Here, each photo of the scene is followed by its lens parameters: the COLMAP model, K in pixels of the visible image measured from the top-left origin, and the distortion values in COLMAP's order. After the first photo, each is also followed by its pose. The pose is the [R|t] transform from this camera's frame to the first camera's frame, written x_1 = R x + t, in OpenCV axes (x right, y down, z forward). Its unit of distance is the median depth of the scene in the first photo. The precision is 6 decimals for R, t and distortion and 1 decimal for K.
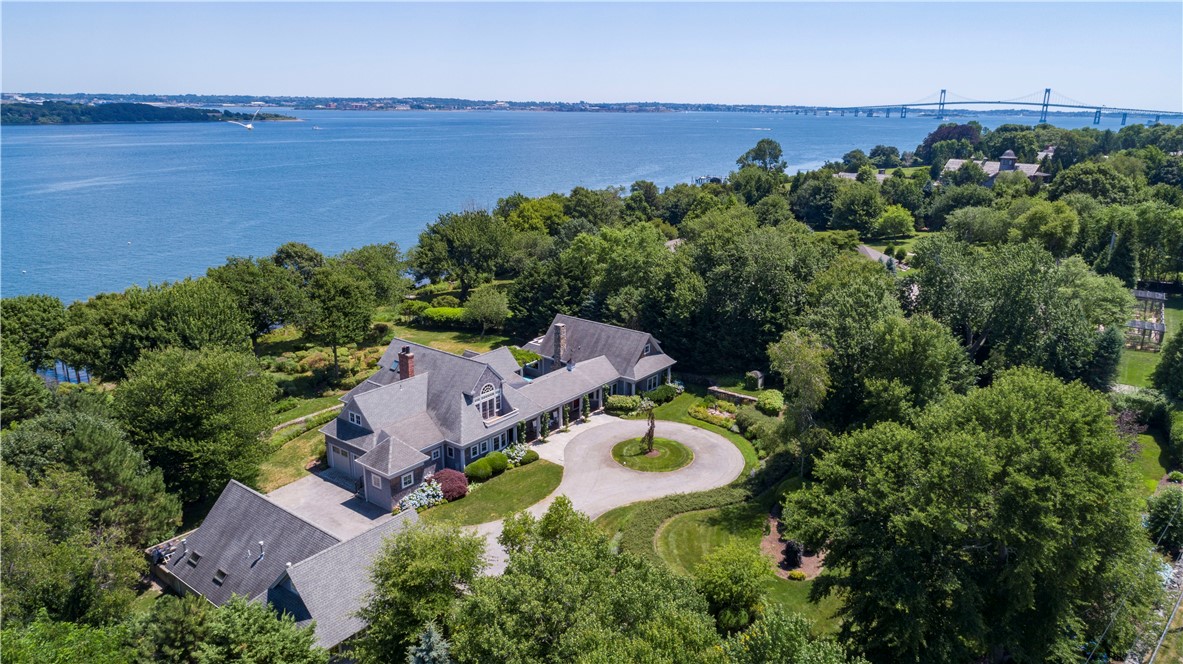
lens RADIAL K [[791.9, 0, 591.1], [0, 791.9, 334.9], [0, 0, 1]] dist [-0.020400, 0.003729]
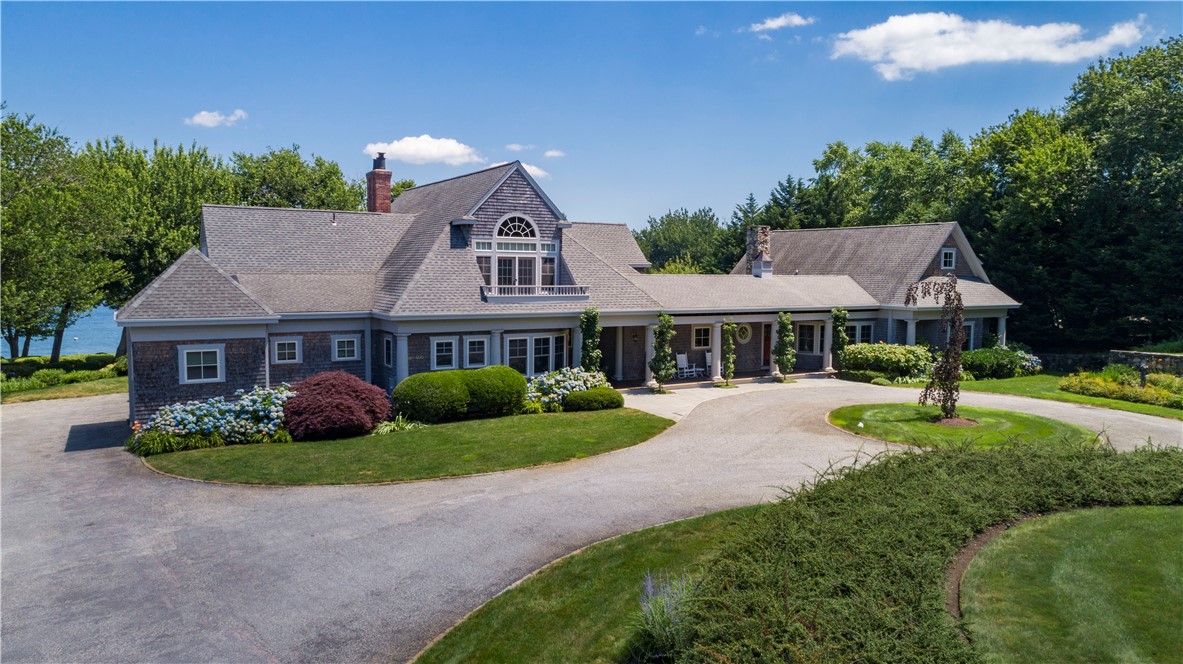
lens RADIAL K [[791.9, 0, 592.0], [0, 791.9, 334.2], [0, 0, 1]] dist [-0.020400, 0.003729]
pose [[0.932088, 0.028331, -0.361121, 0.047615], [-0.102094, 0.977067, -0.186861, 0.168641], [0.347546, 0.211040, 0.913605, 0.563231]]
